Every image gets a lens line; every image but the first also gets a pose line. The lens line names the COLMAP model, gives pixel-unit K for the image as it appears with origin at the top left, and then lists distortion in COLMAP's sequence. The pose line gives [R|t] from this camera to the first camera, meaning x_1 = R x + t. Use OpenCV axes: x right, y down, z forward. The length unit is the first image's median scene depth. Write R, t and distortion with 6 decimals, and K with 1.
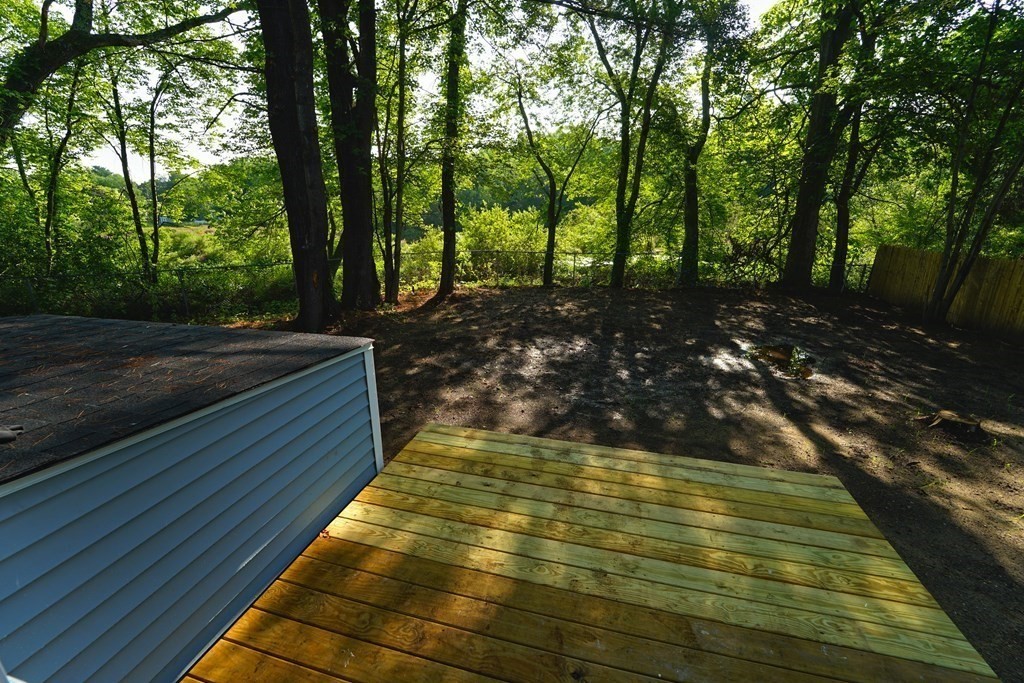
lens RADIAL K [[416.4, 0, 510.8], [0, 416.4, 342.5], [0, 0, 1]] dist [-0.022064, 0.000067]
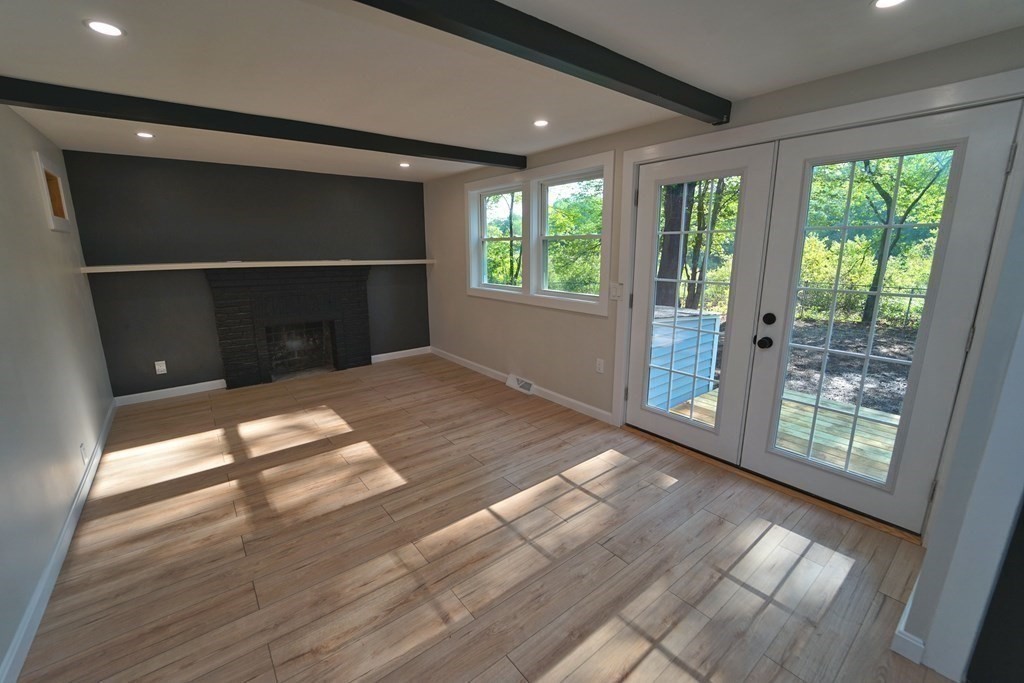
lens RADIAL K [[416.4, 0, 510.8], [0, 416.4, 342.5], [0, 0, 1]] dist [-0.022064, 0.000067]
pose [[0.798195, 0.126745, -0.588914, -0.000717], [-0.167223, 0.985813, -0.014484, 0.063688], [0.578723, 0.110041, 0.808066, -0.206084]]
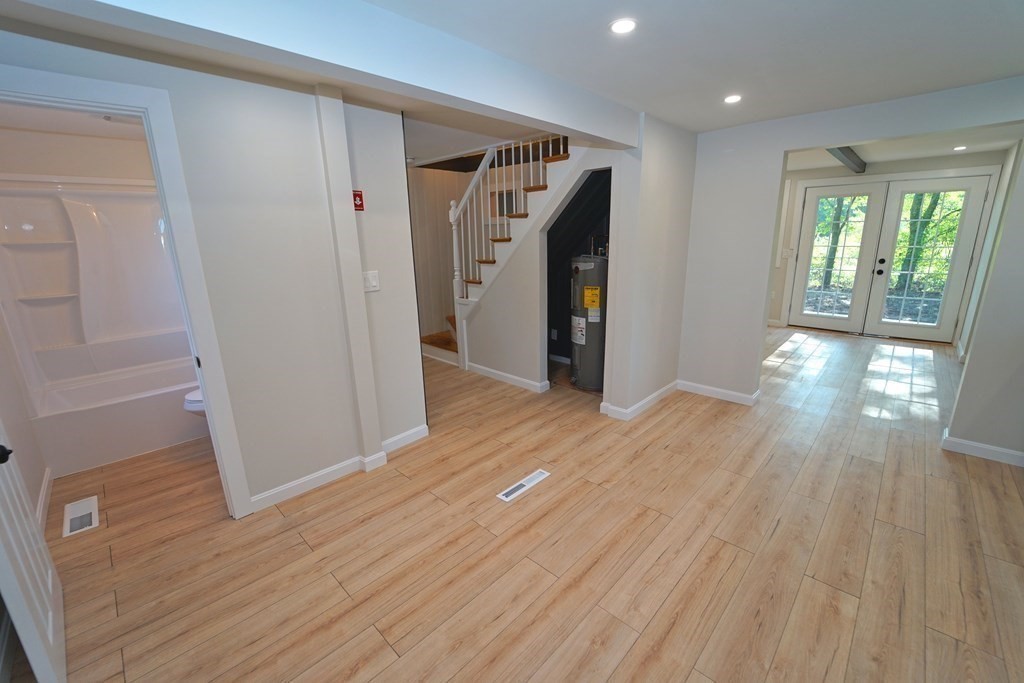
lens RADIAL K [[416.4, 0, 510.8], [0, 416.4, 342.5], [0, 0, 1]] dist [-0.022064, 0.000067]
pose [[0.870003, 0.099573, -0.482888, -0.145781], [-0.114735, 0.993394, -0.001873, 0.162057], [0.479512, 0.057033, 0.875680, -0.545747]]
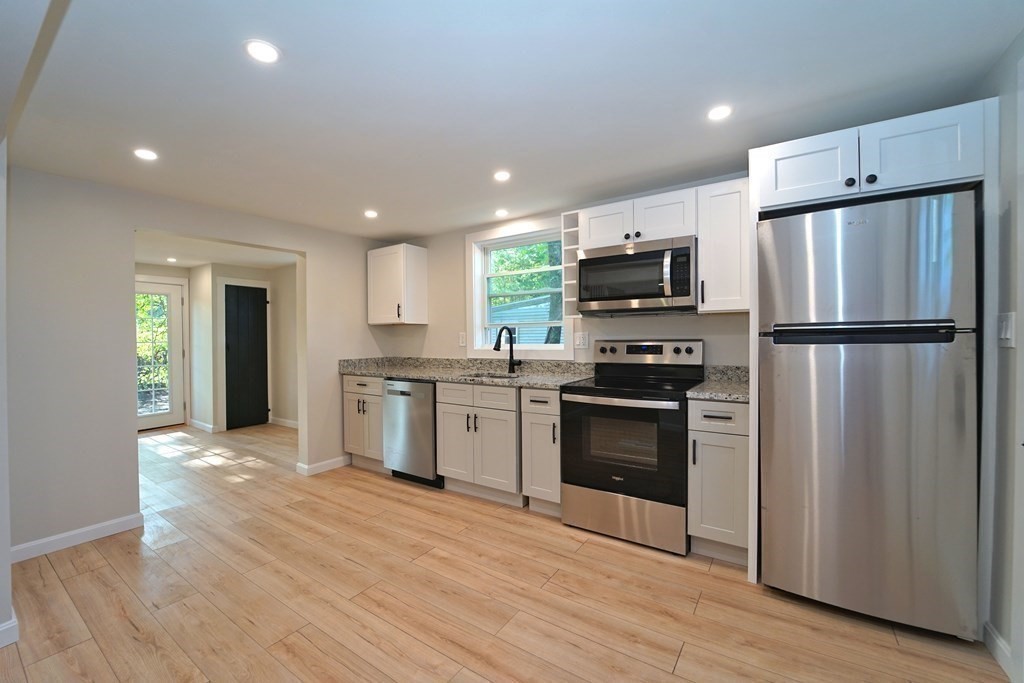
lens RADIAL K [[416.4, 0, 510.8], [0, 416.4, 342.5], [0, 0, 1]] dist [-0.022064, 0.000067]
pose [[0.336670, -0.019483, 0.941421, -0.275452], [0.277236, 0.957521, -0.079329, 0.163738], [-0.899885, 0.287704, 0.327770, -0.495552]]
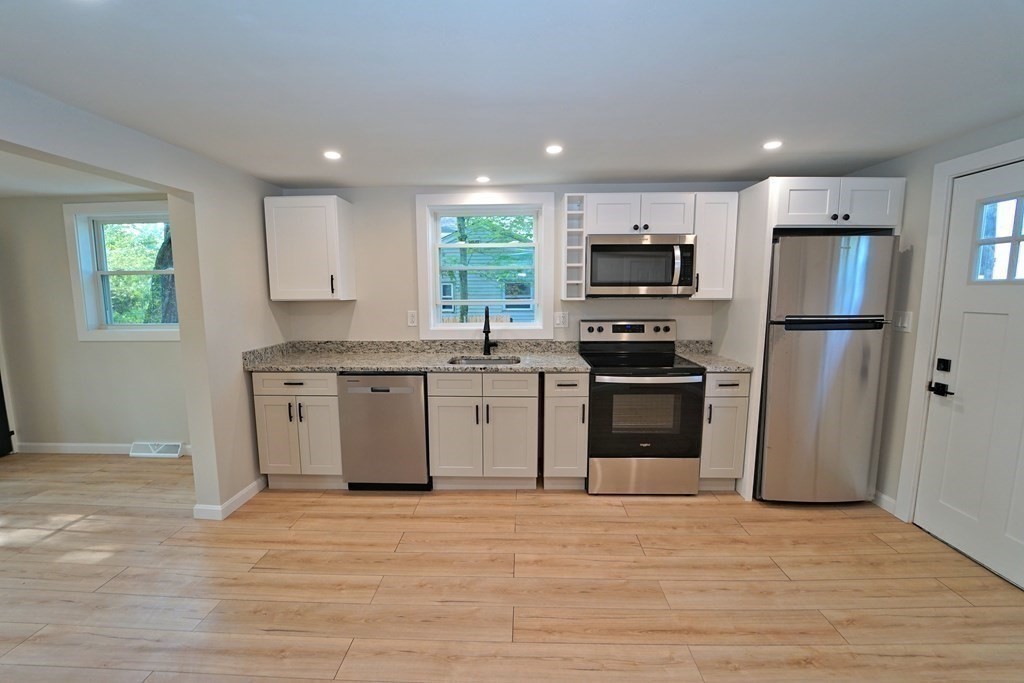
lens RADIAL K [[416.4, 0, 510.8], [0, 416.4, 342.5], [0, 0, 1]] dist [-0.022064, 0.000067]
pose [[-0.222175, -0.122986, 0.967219, -0.270415], [0.279408, 0.942376, 0.184008, 0.107735], [-0.934114, 0.311131, -0.175009, -0.364372]]
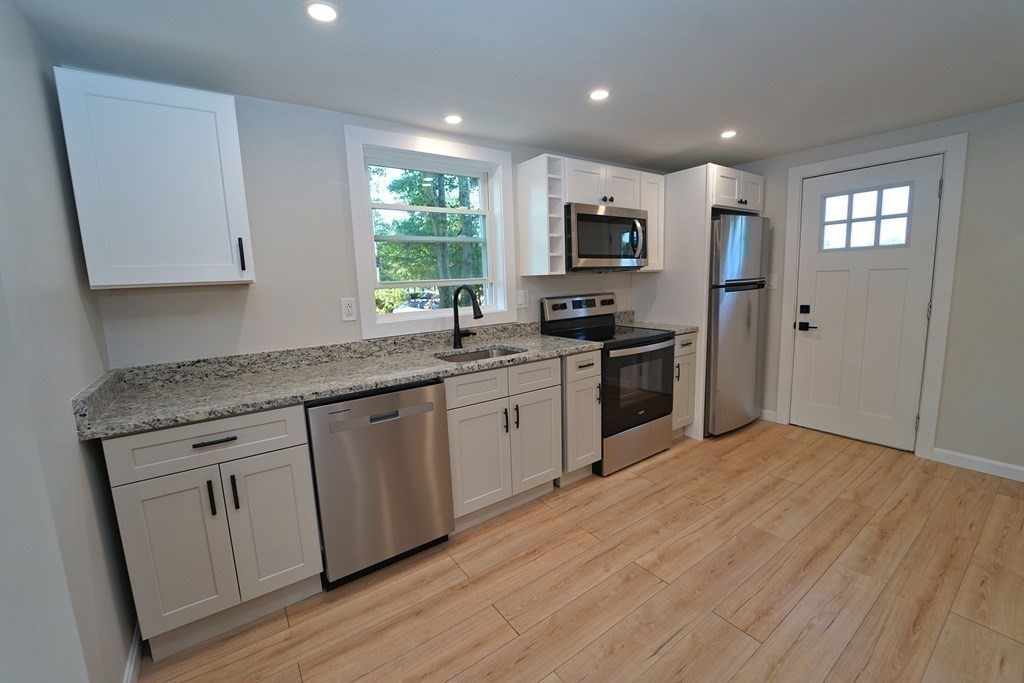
lens RADIAL K [[416.4, 0, 510.8], [0, 416.4, 342.5], [0, 0, 1]] dist [-0.022064, 0.000067]
pose [[-0.765298, -0.068417, 0.640029, -0.162266], [0.216974, 0.908720, 0.356580, 0.087653], [-0.606004, 0.411760, -0.680598, -0.266201]]
